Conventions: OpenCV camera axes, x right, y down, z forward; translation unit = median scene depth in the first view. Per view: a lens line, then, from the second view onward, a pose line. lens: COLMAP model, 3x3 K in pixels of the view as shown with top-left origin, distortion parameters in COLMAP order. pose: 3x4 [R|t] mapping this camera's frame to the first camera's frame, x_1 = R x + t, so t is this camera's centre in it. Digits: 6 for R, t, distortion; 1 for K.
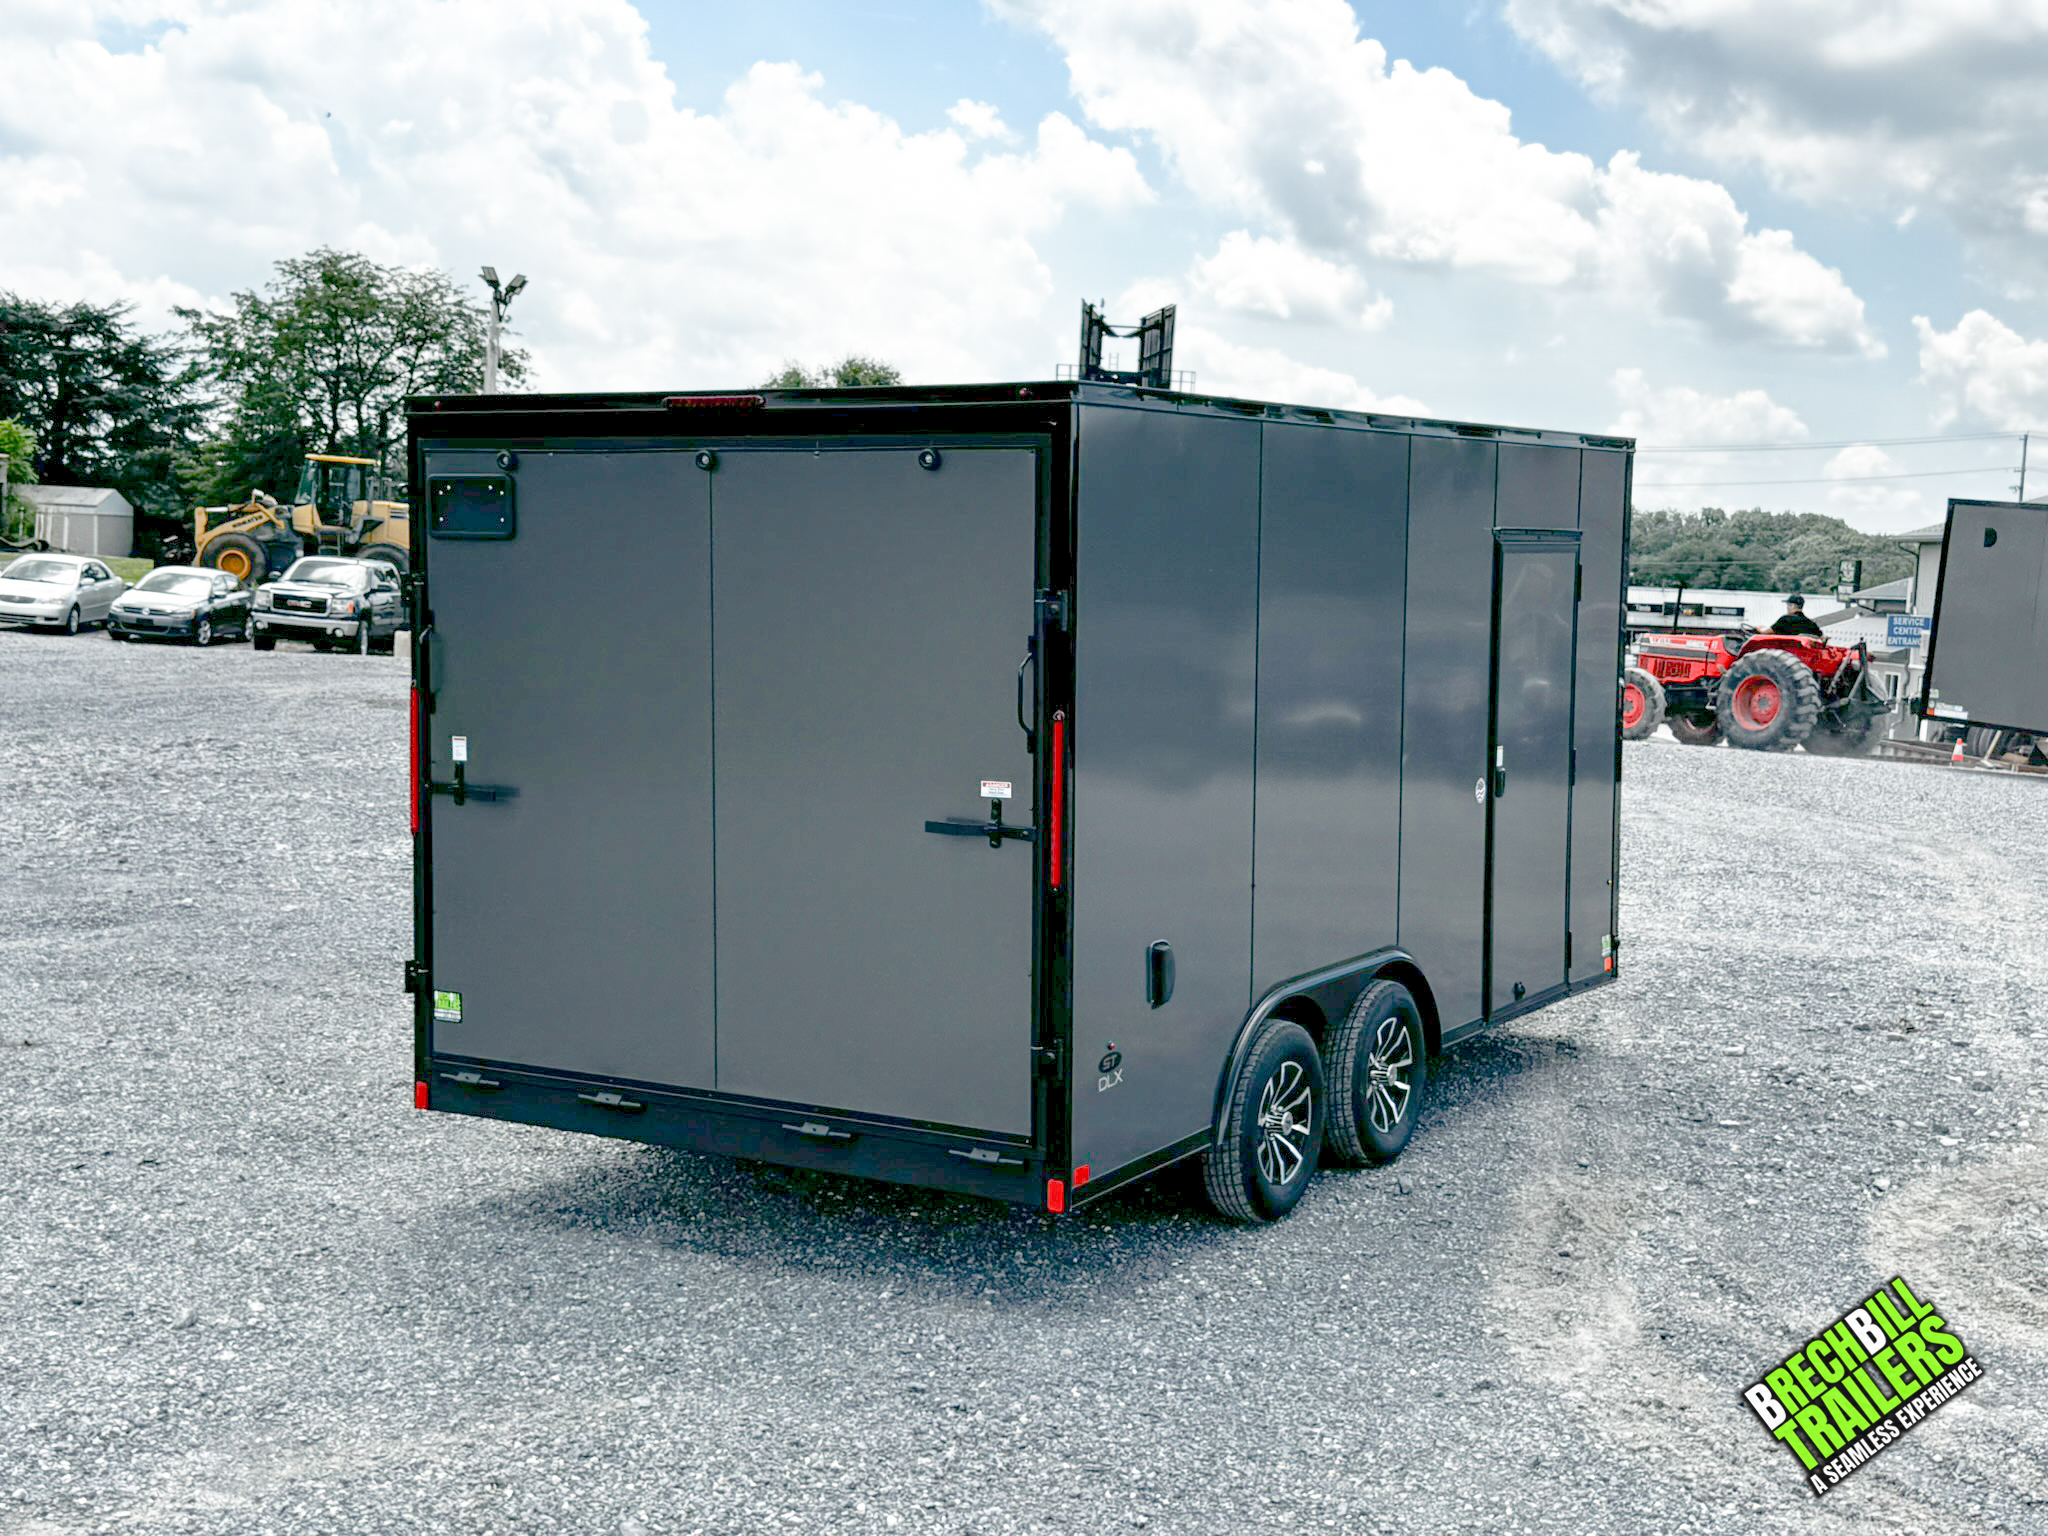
lens RADIAL K [[2592.8, 0, 1024.0], [0, 2592.8, 768.0], [0, 0, 1]] dist [0.196088, -0.460946]
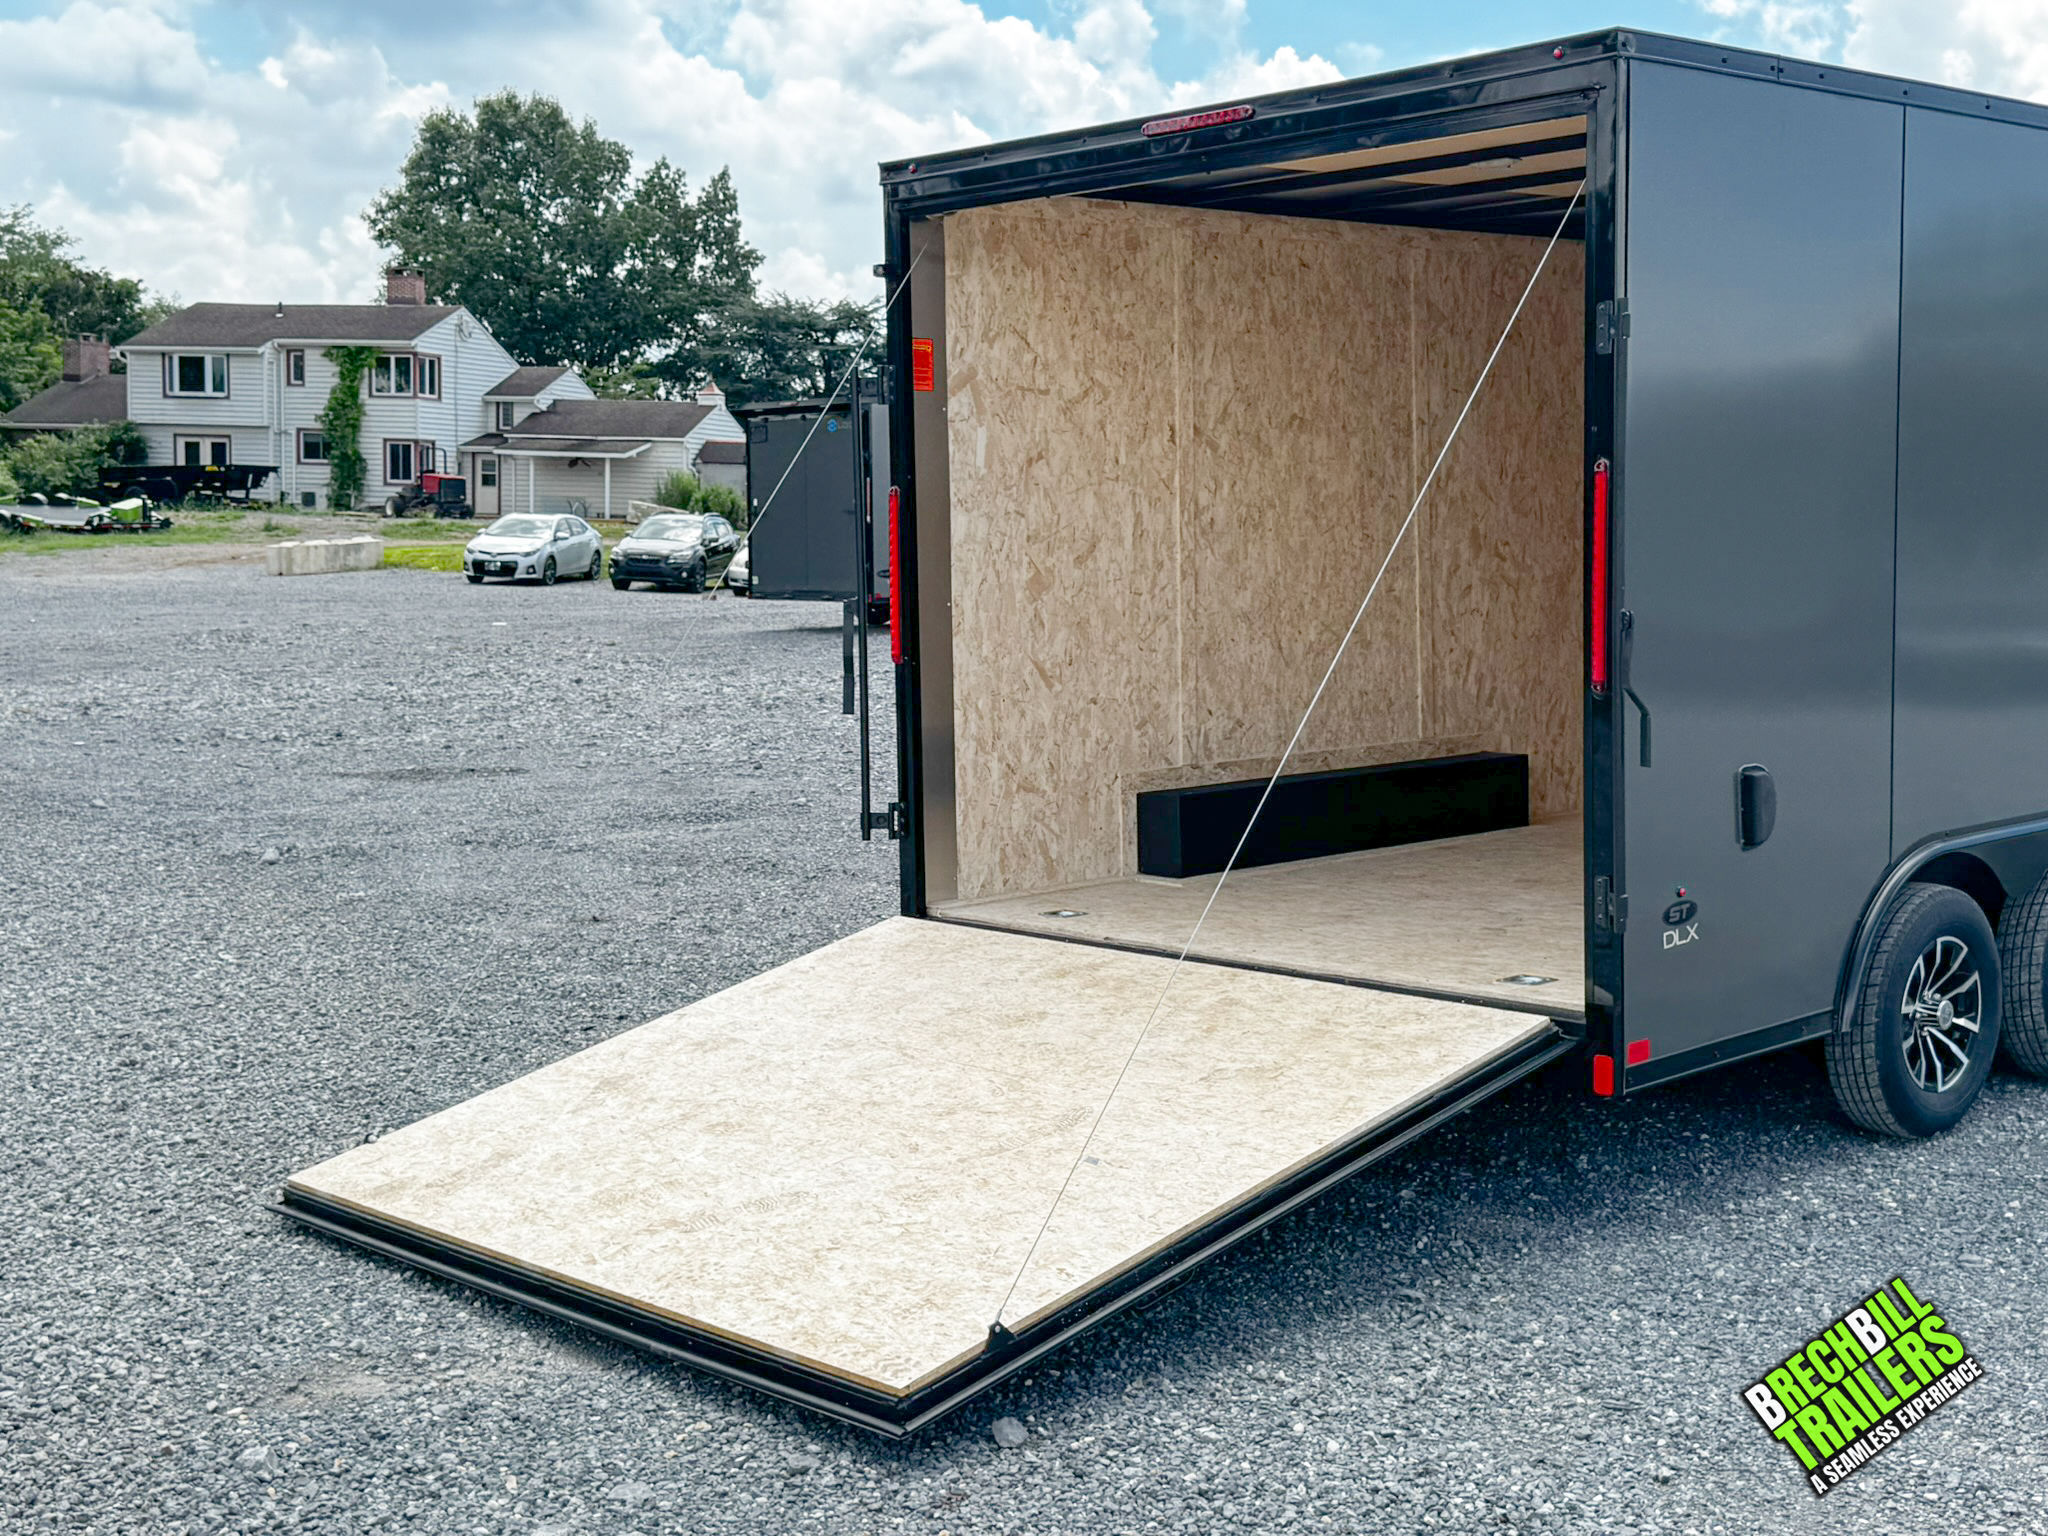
lens RADIAL K [[2592.8, 0, 1024.0], [0, 2592.8, 768.0], [0, 0, 1]] dist [0.196088, -0.460946]
pose [[0.960285, -0.001809, -0.279015, 0.063373], [0.003978, 0.999966, 0.007209, 0.061963], [0.278993, -0.008033, 0.960260, 0.177905]]
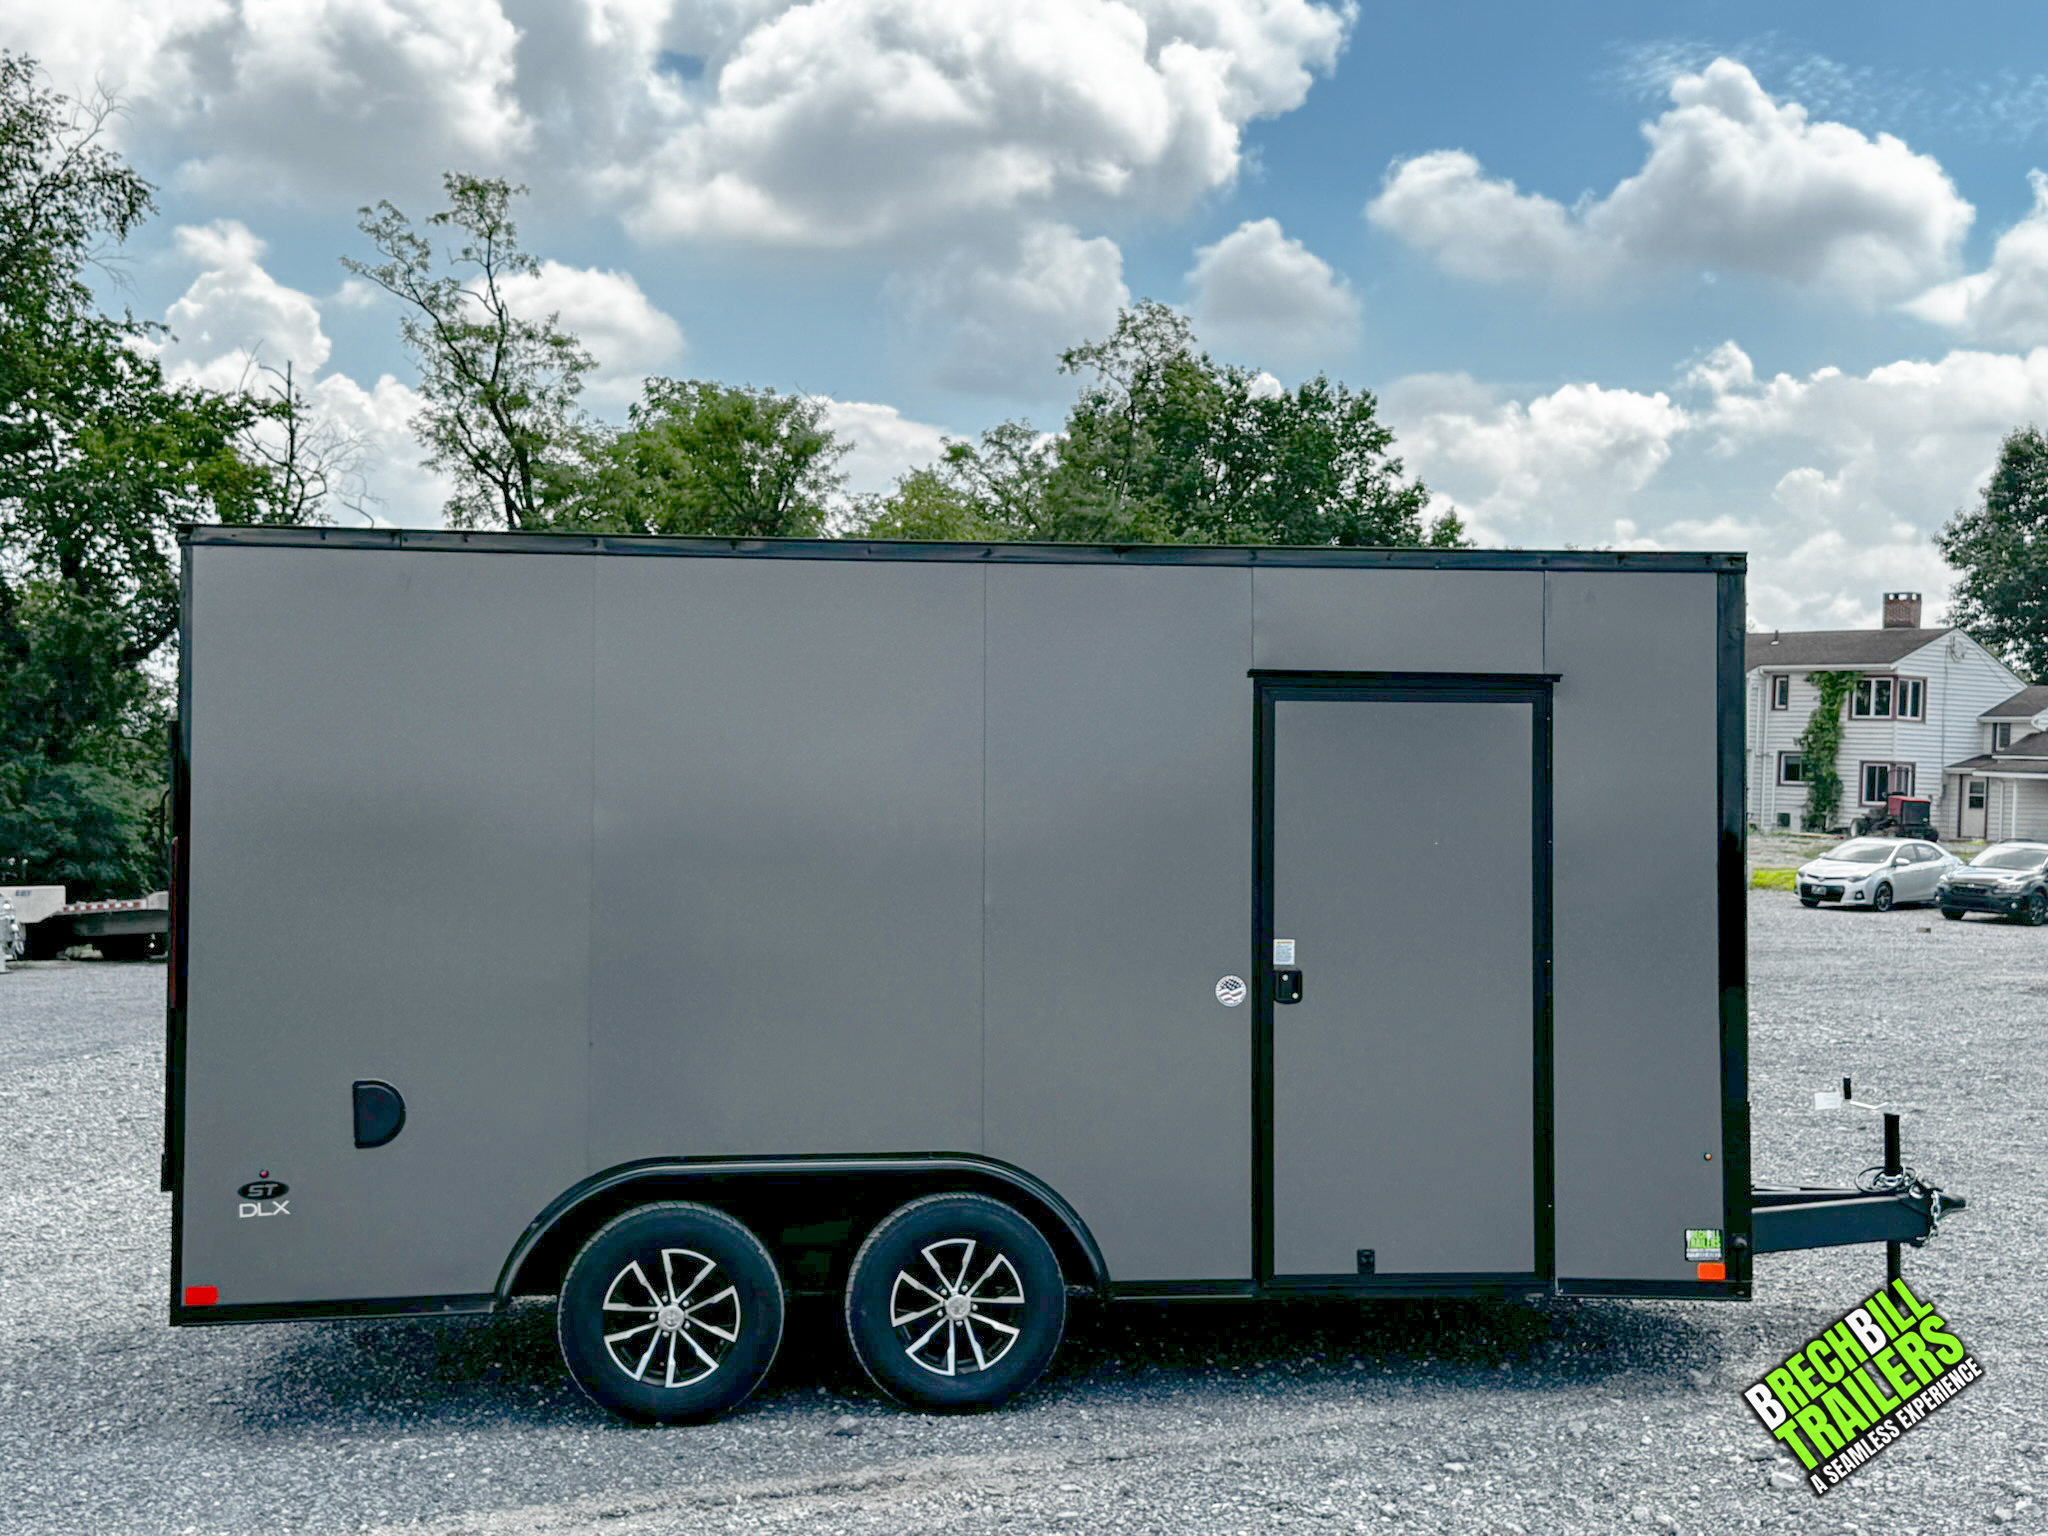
lens RADIAL K [[2585.9, 0, 1024.0], [0, 2585.9, 768.0], [0, 0, 1]] dist [0.149571, -0.458419]
pose [[0.633972, -0.030153, -0.772768, 0.995448], [-0.066789, 0.993371, -0.093555, 0.025597], [0.770466, 0.110924, 0.627756, 0.567956]]
